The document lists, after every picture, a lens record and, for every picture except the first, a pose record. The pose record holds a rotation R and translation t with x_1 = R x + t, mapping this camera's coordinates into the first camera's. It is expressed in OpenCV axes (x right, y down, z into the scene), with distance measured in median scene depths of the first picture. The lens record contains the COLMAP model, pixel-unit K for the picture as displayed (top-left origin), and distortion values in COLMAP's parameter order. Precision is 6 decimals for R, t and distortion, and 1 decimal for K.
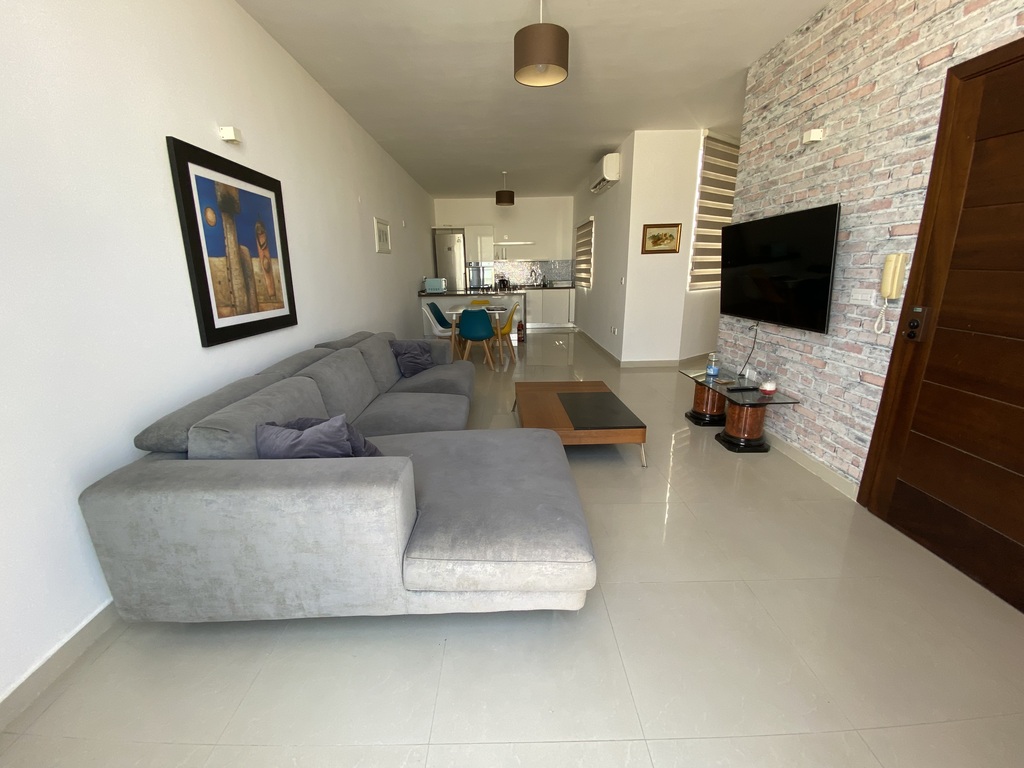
lens RADIAL K [[426.5, 0, 512.0], [0, 426.5, 384.0], [0, 0, 1]] dist [0.000839, -0.016677]
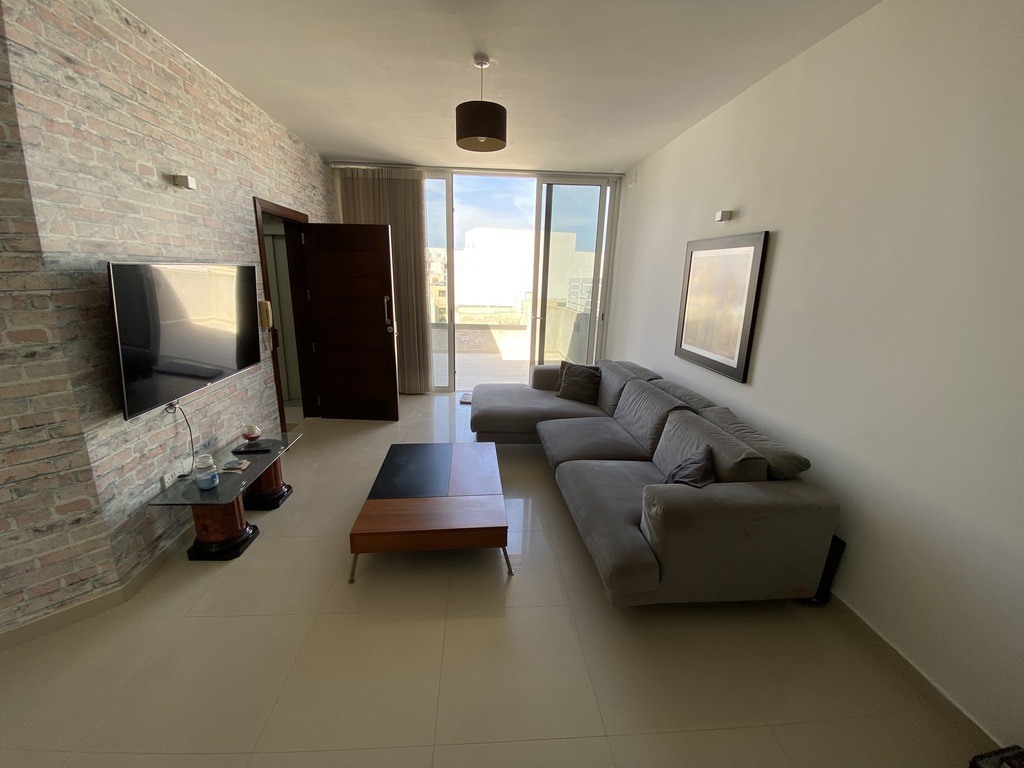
lens RADIAL K [[426.5, 0, 512.0], [0, 426.5, 384.0], [0, 0, 1]] dist [0.000839, -0.016677]
pose [[-0.997814, 0.007355, -0.065671, 0.054158], [-0.025796, 0.871582, 0.489571, -0.625126], [0.060838, 0.490195, -0.869487, 1.922907]]
